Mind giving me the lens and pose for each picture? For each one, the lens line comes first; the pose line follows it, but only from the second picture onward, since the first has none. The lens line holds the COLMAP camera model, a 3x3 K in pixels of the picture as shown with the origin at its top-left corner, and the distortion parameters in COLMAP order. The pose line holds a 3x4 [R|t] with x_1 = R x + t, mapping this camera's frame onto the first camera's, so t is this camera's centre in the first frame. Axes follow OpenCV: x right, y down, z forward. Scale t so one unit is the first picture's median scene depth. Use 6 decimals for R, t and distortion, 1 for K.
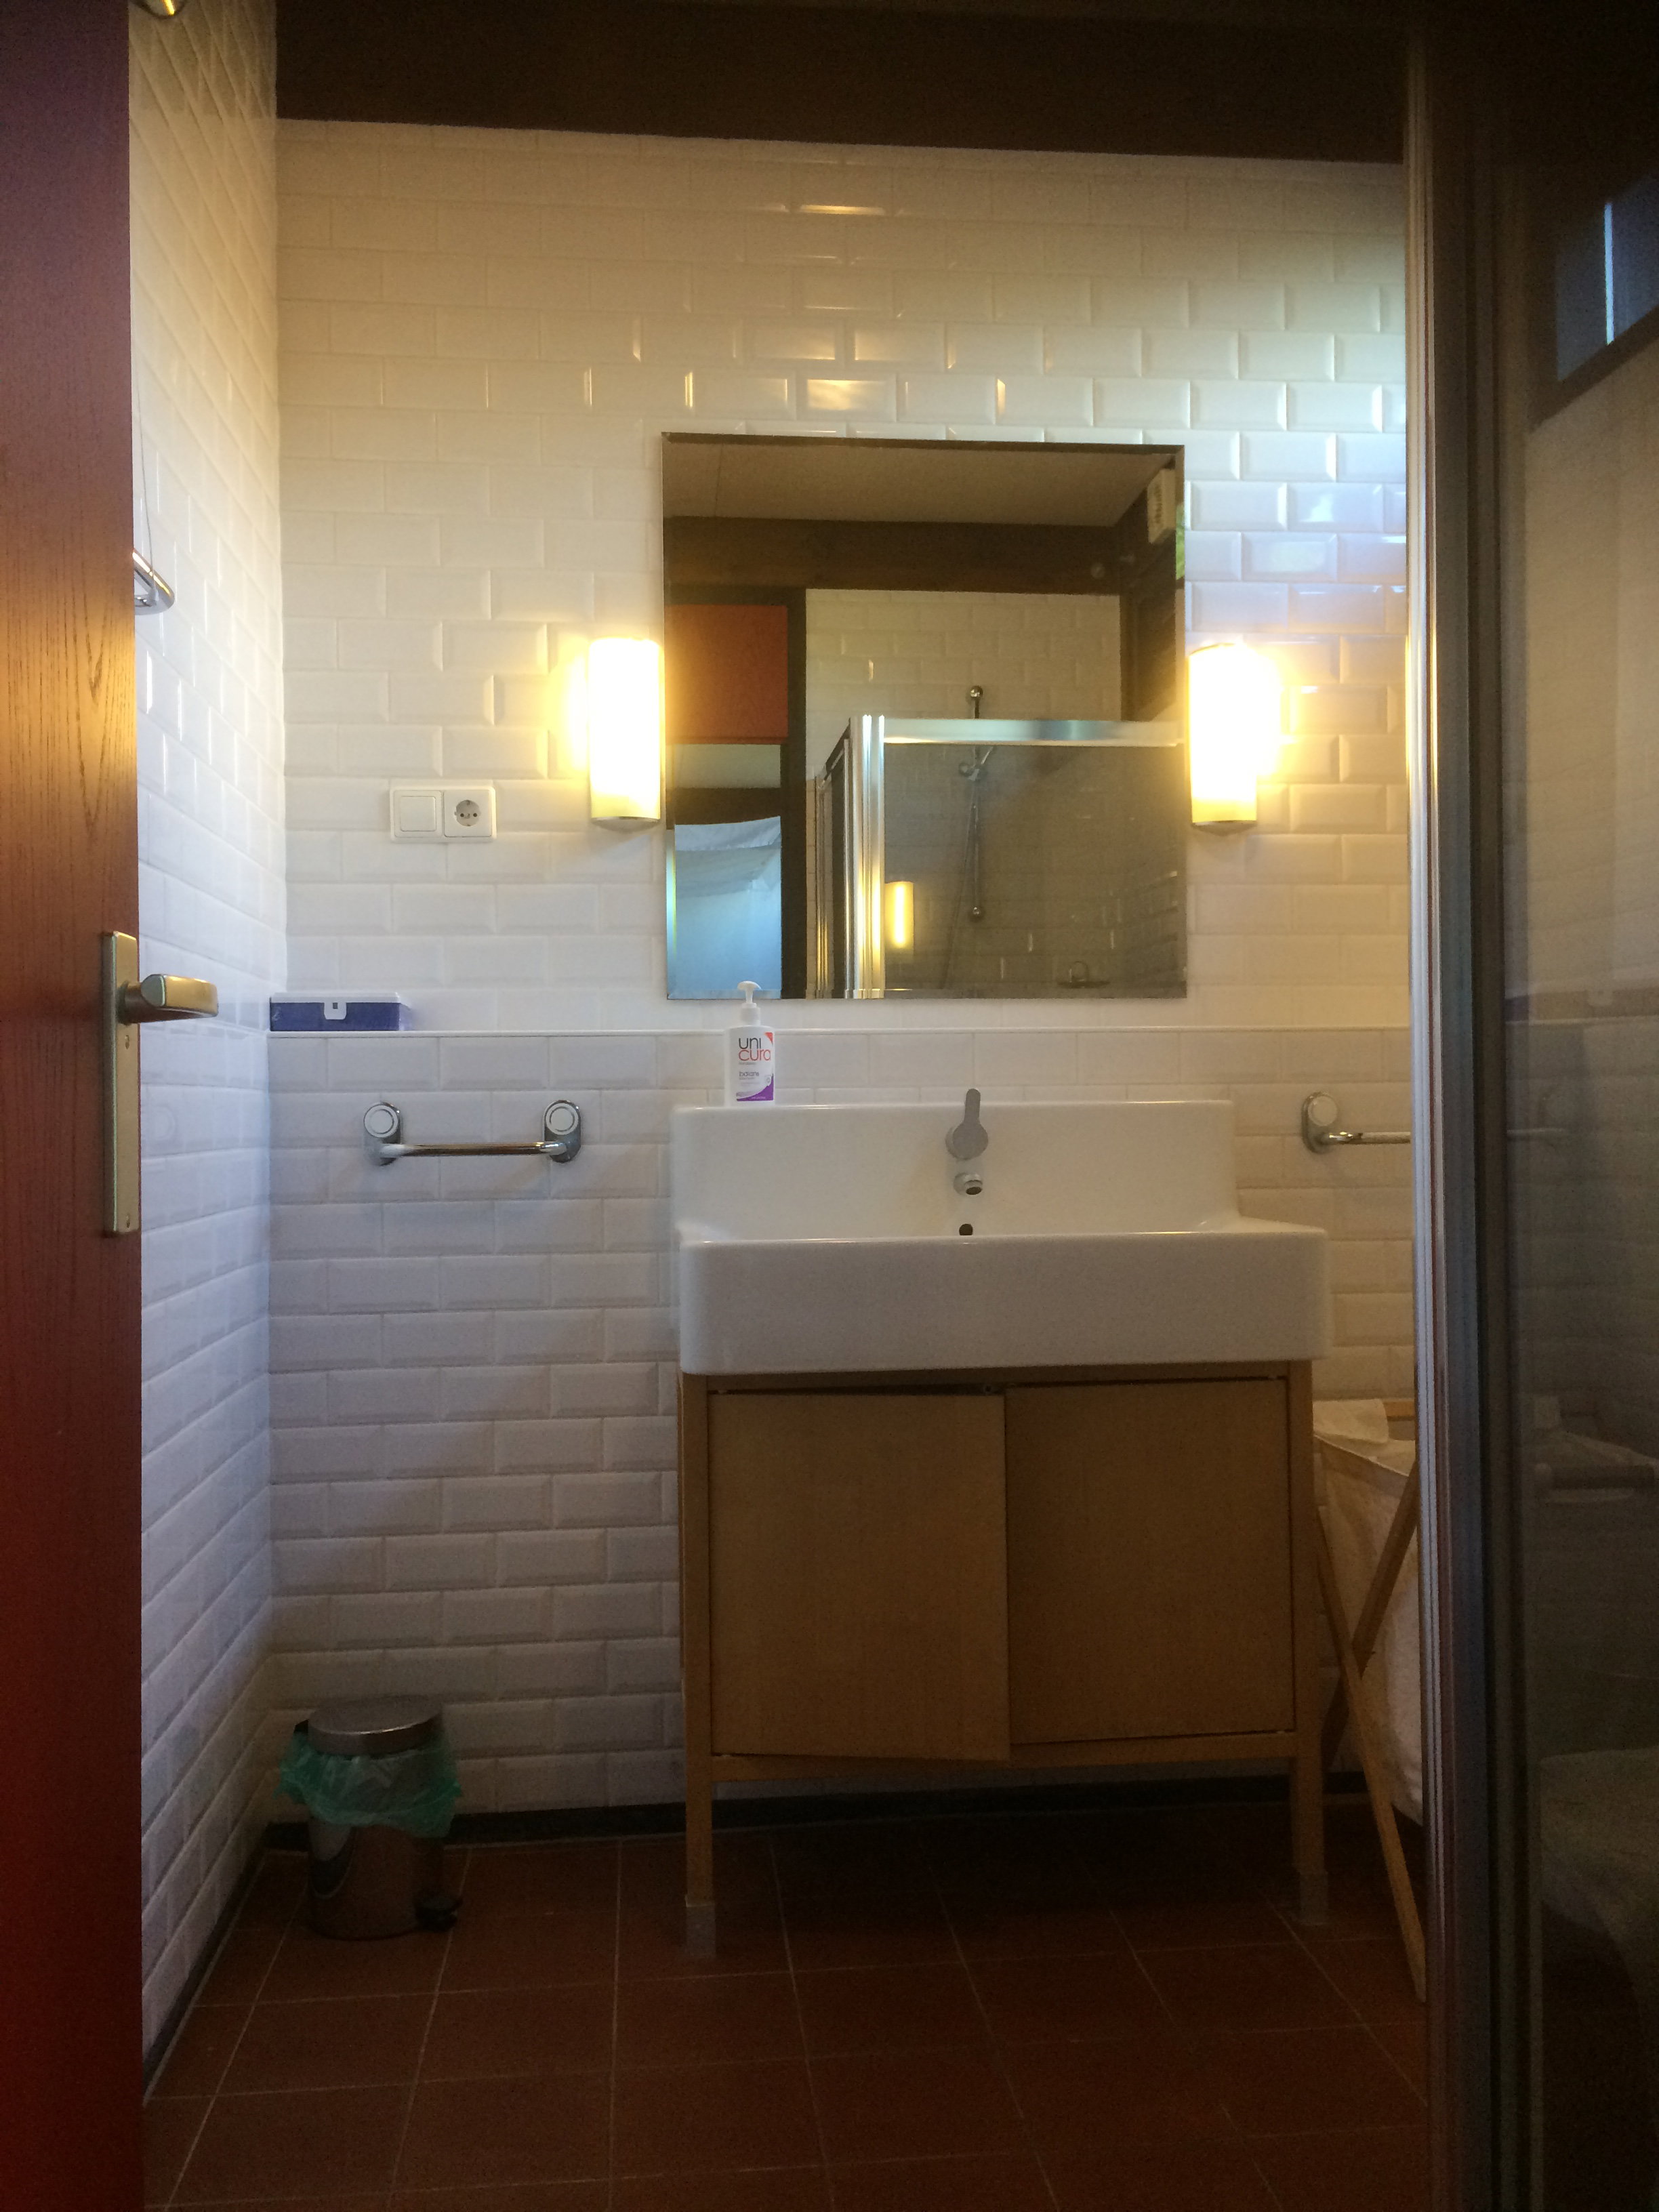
lens RADIAL K [[1894.7, 0, 835.2], [0, 1894.7, 1086.5], [0, 0, 1]] dist [0.079240, -0.104950]
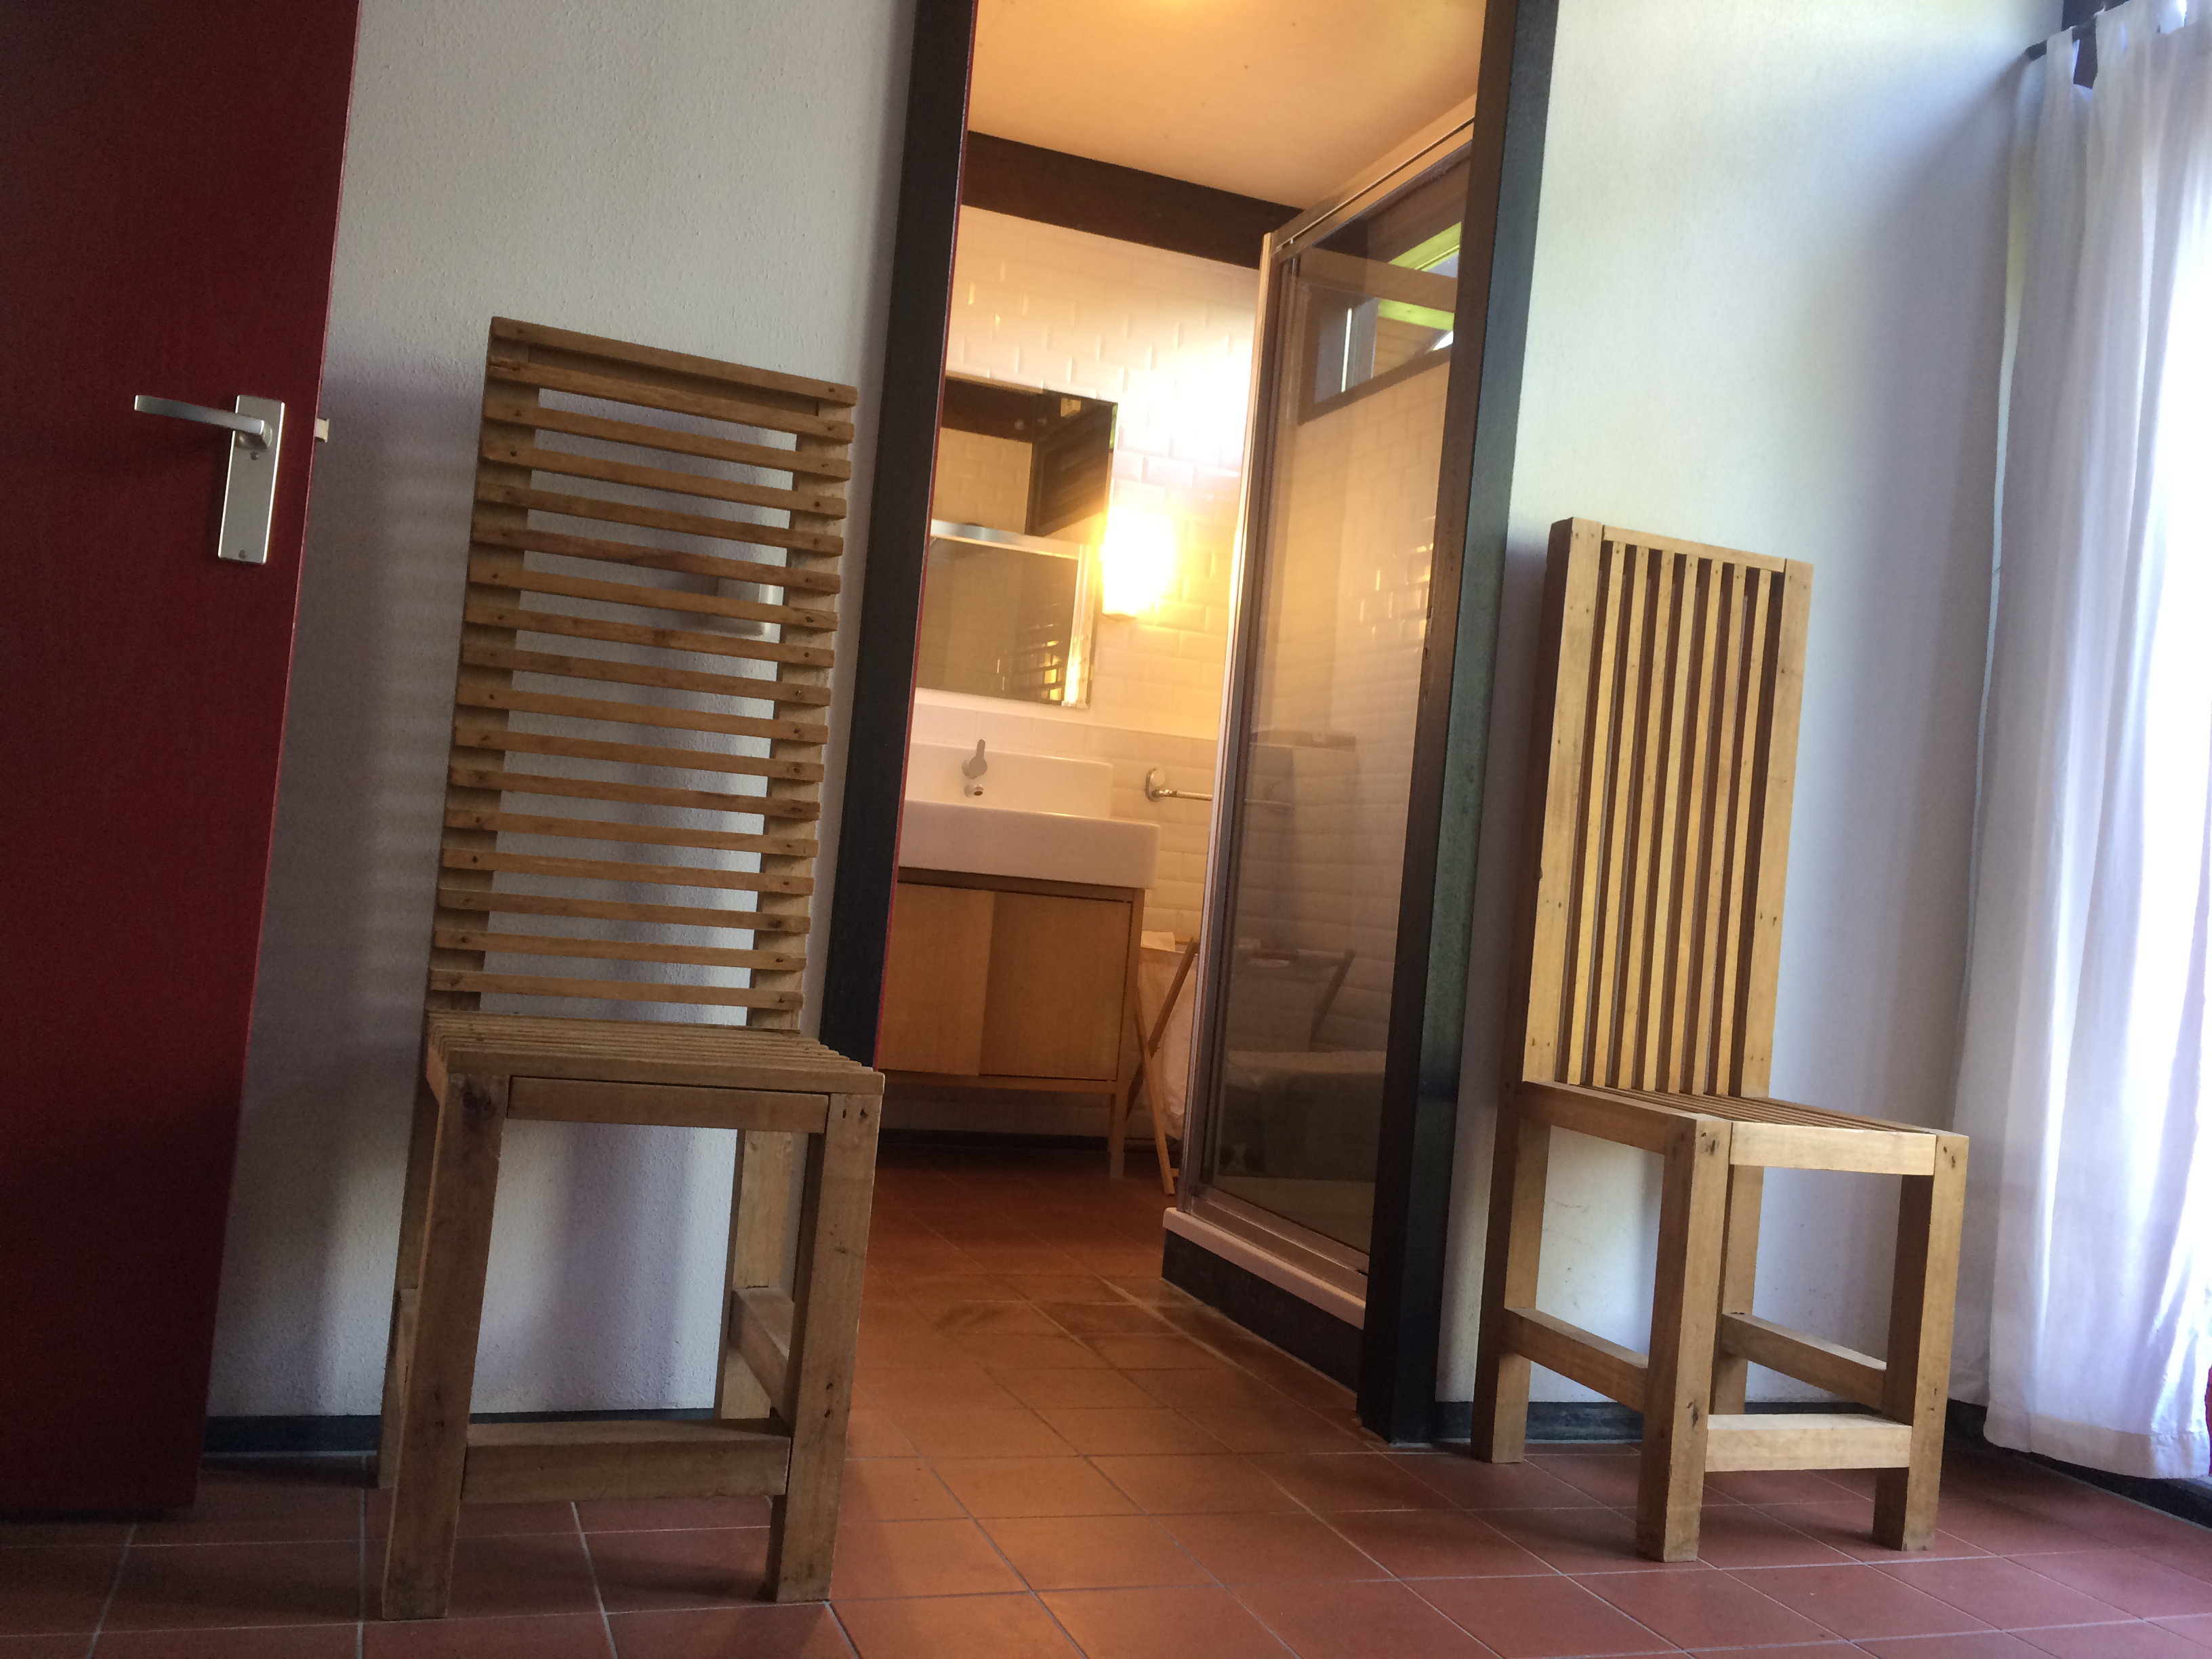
lens RADIAL K [[1900.3, 0, 1107.0], [0, 1900.3, 804.3], [0, 0, 1]] dist [0.087497, -0.111752]
pose [[0.960970, 0.110715, 0.253533, -0.255284], [-0.104457, 0.993801, -0.038053, 0.113949], [-0.256174, 0.010085, 0.966578, -0.766114]]
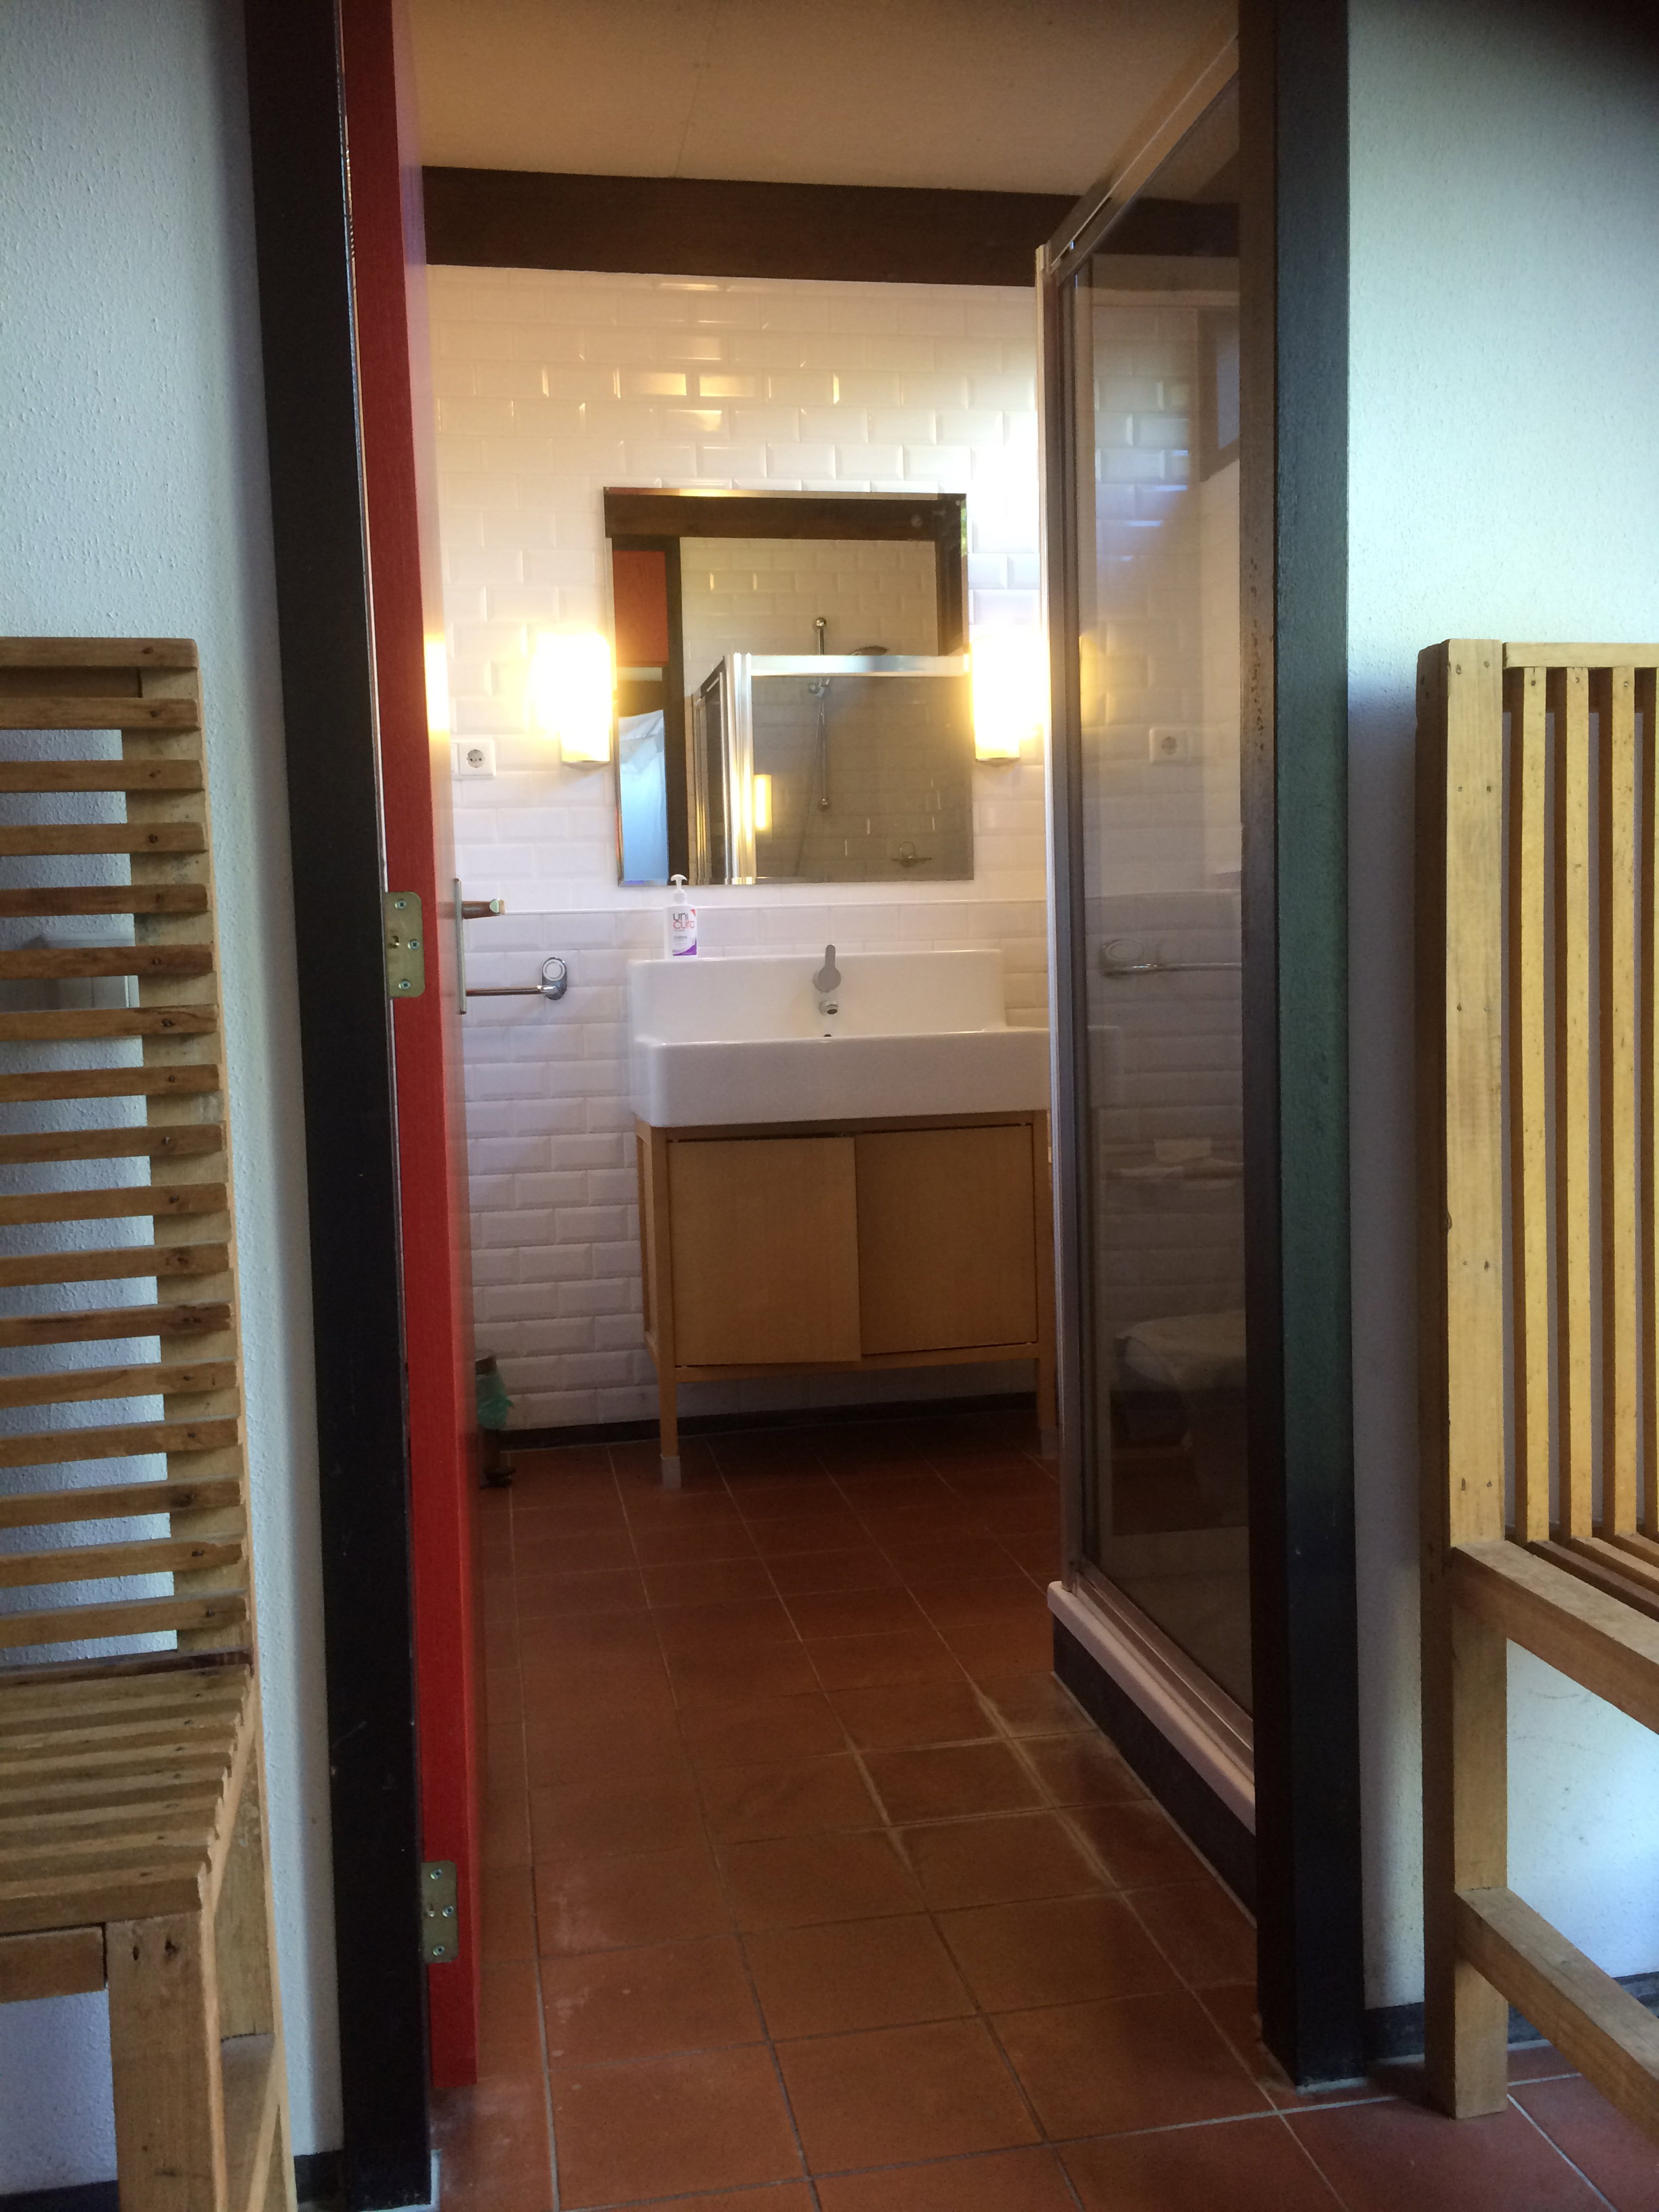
lens RADIAL K [[1894.7, 0, 835.2], [0, 1894.7, 1086.5], [0, 0, 1]] dist [0.079240, -0.104950]
pose [[0.996449, -0.024445, 0.080572, -0.045441], [0.018473, 0.997084, 0.074046, 0.001999], [-0.082147, -0.072295, 0.993995, -0.482513]]
